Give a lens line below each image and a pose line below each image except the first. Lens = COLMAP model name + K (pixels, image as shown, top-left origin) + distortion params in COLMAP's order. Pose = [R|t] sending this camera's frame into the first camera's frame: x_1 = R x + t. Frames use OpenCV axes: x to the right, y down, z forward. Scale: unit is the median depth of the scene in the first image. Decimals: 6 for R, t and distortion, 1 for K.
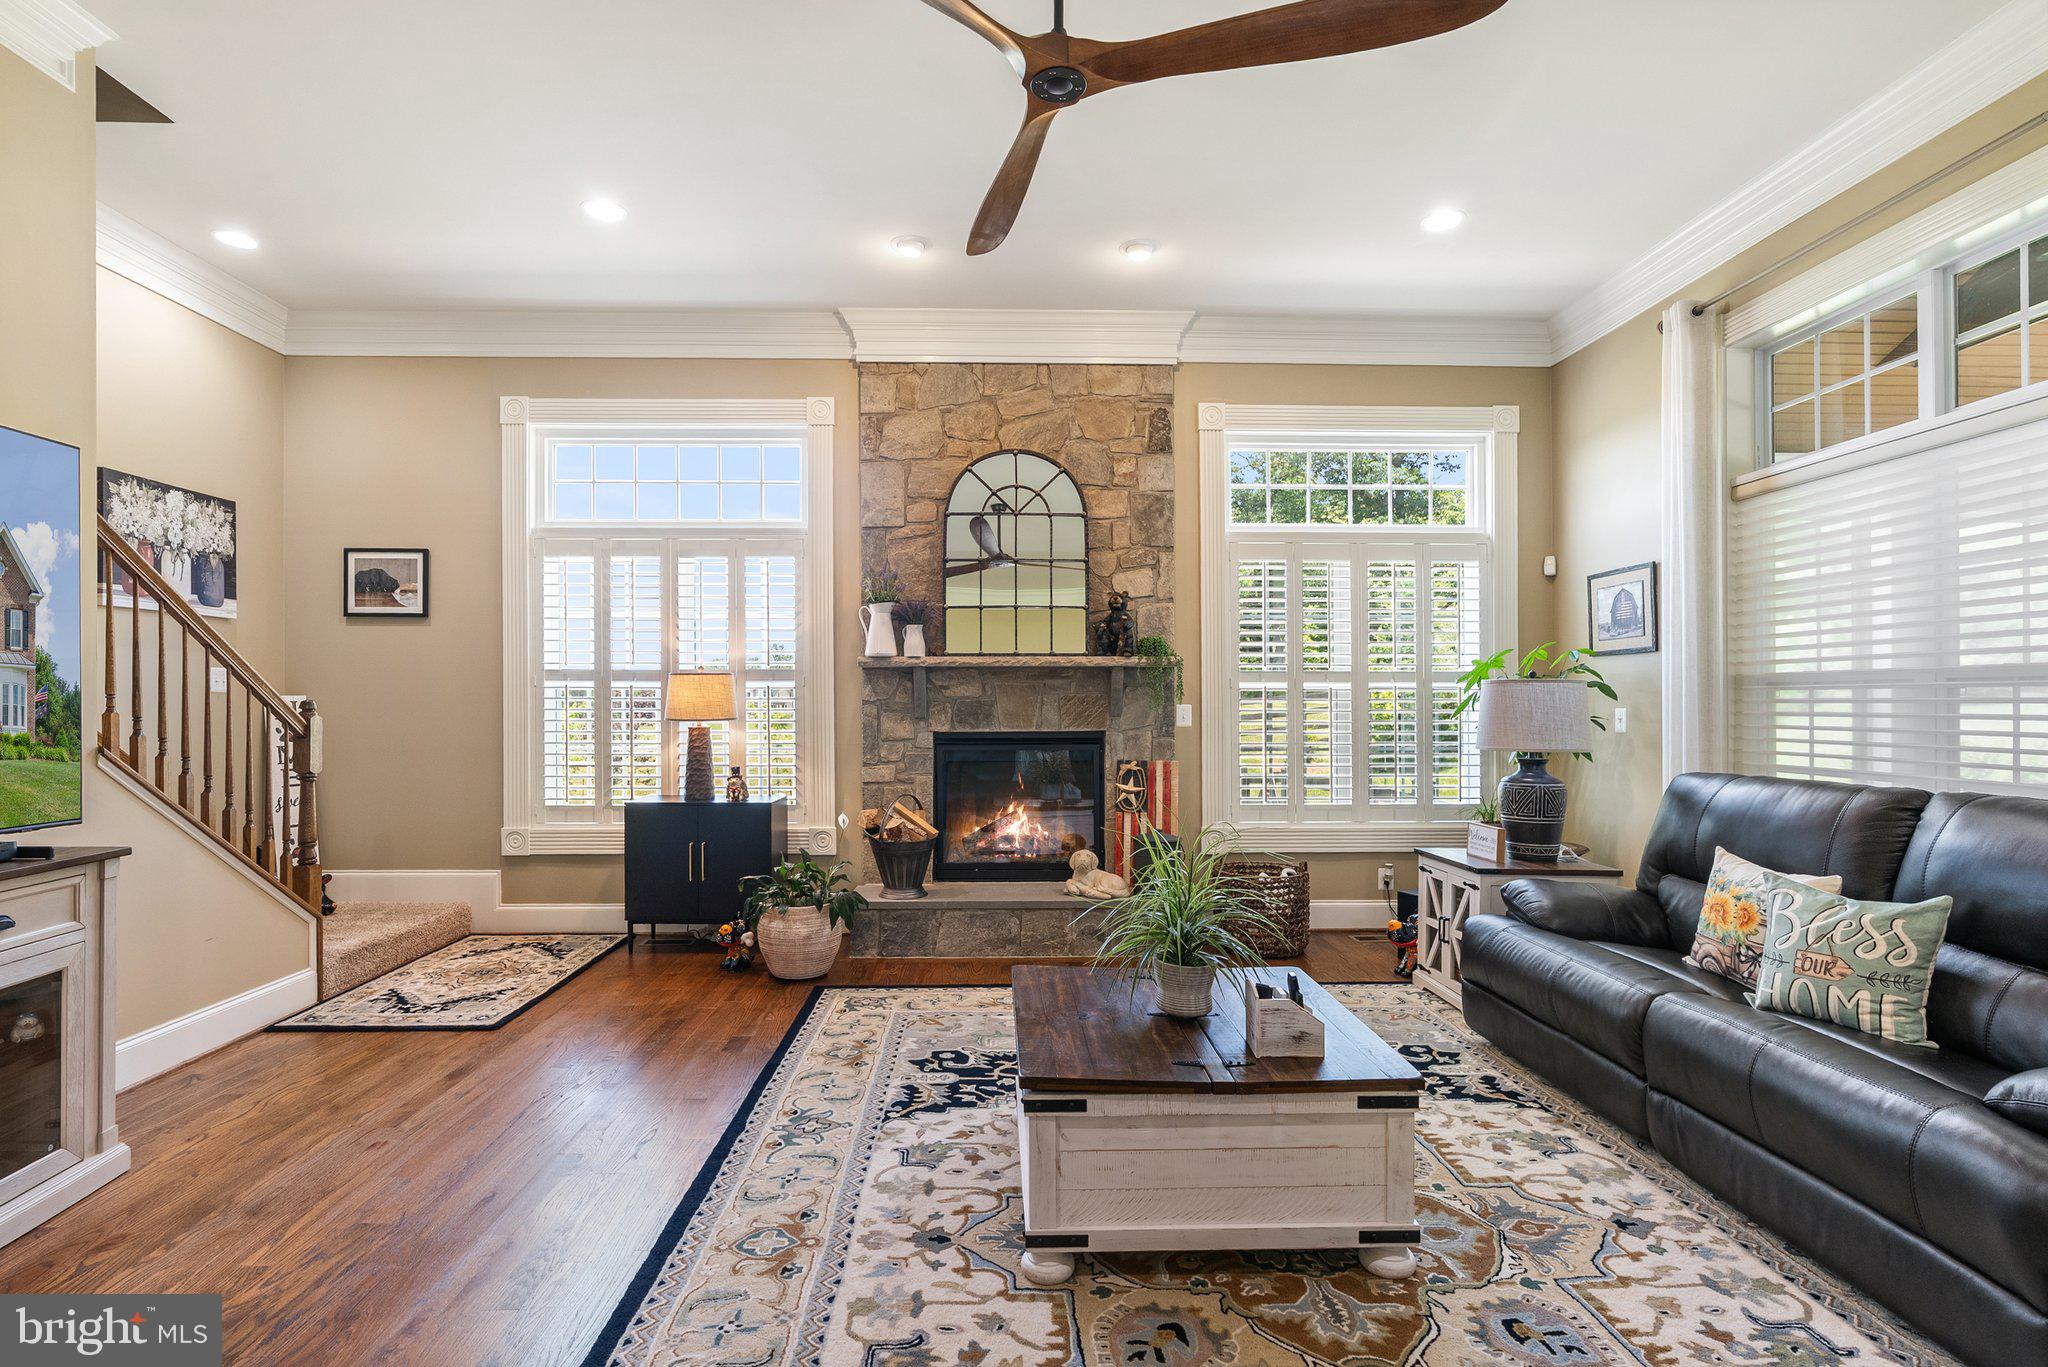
lens RADIAL K [[945.4, 0, 1029.3], [0, 945.4, 693.7], [0, 0, 1]] dist [-0.014082, 0.008199]
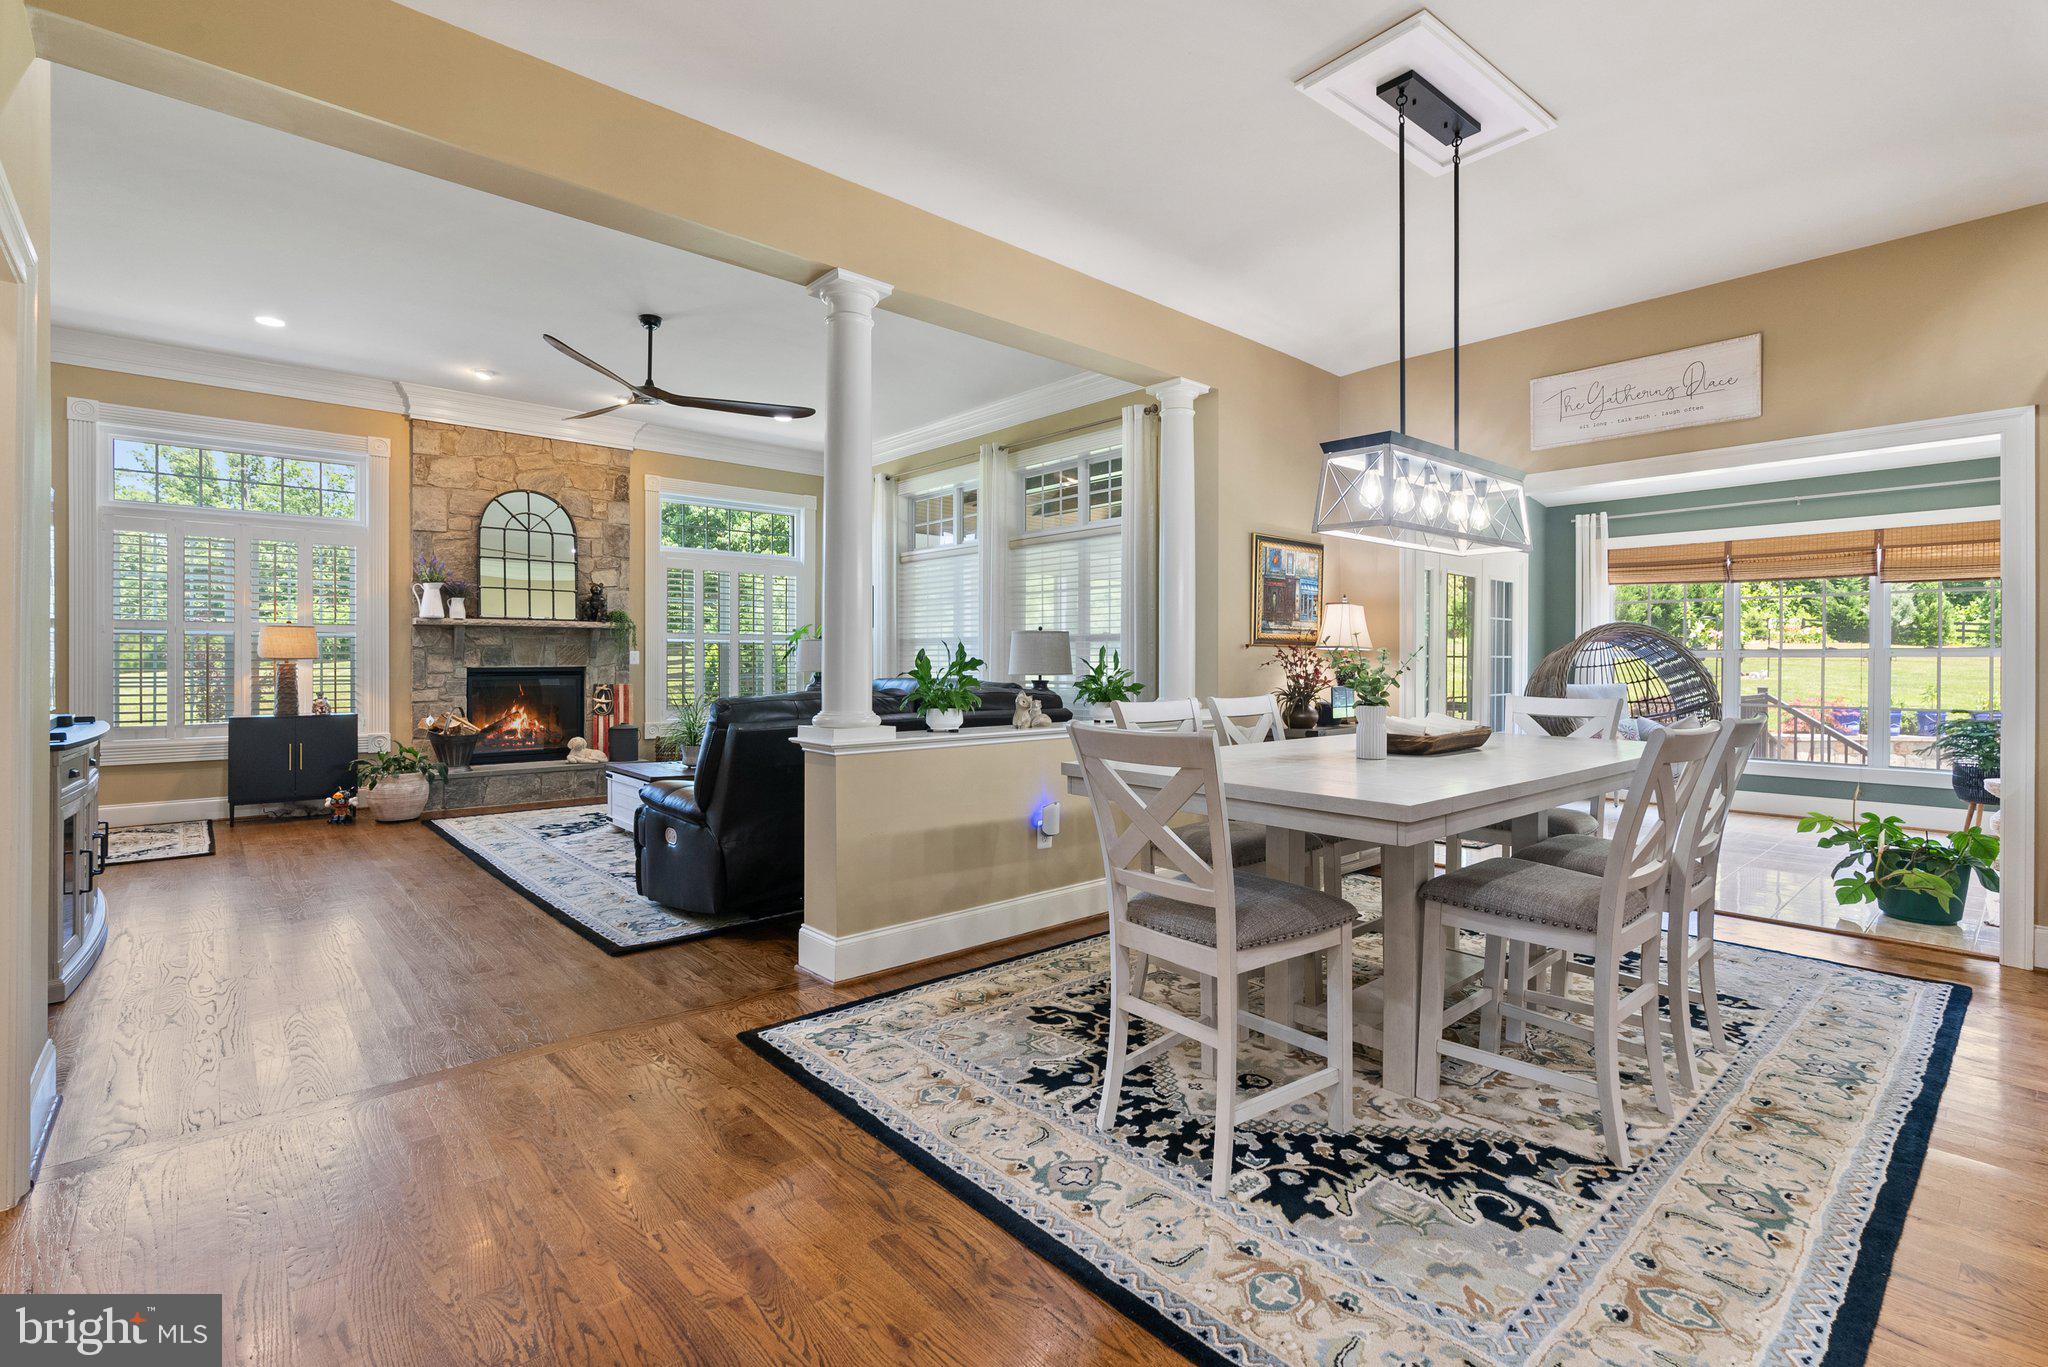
lens RADIAL K [[931.5, 0, 1027.1], [0, 931.5, 653.8], [0, 0, 1]] dist [-0.019494, 0.007761]
pose [[0.764858, 0.005983, 0.644171, -0.382227], [-0.005837, 0.999980, -0.002356, 0.016478], [-0.644173, -0.001958, 0.764878, -0.749289]]
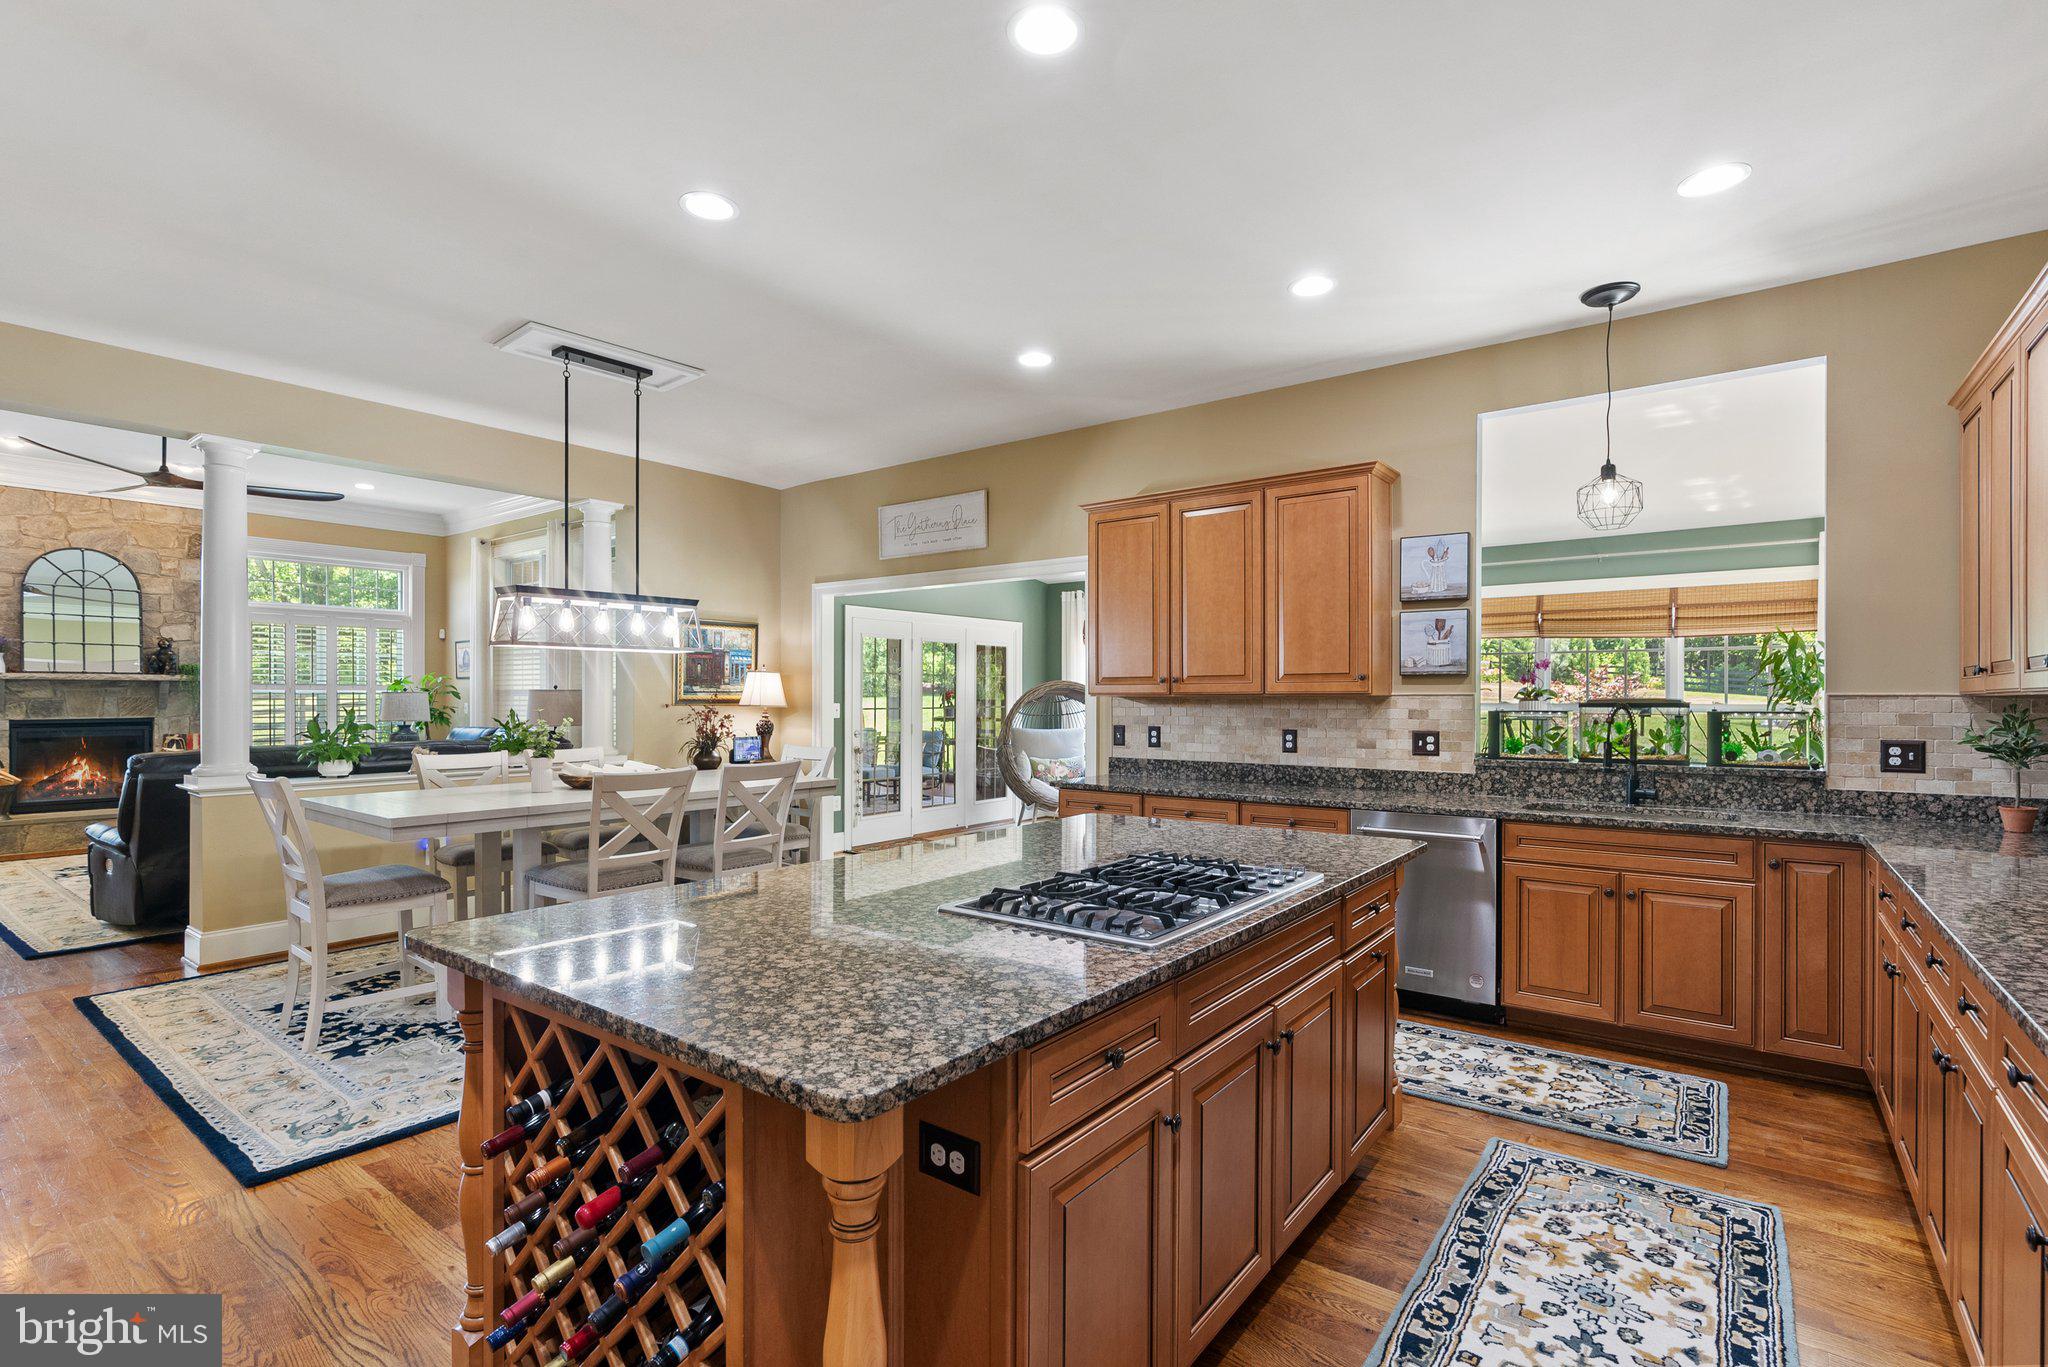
lens RADIAL K [[953.8, 0, 1010.6], [0, 953.8, 694.1], [0, 0, 1]] dist [0.001095, 0.000566]
pose [[0.638049, 0.001701, 0.769994, -0.269492], [-0.006054, 0.999978, 0.002807, -0.018023], [-0.769972, -0.006453, 0.638045, -1.337810]]
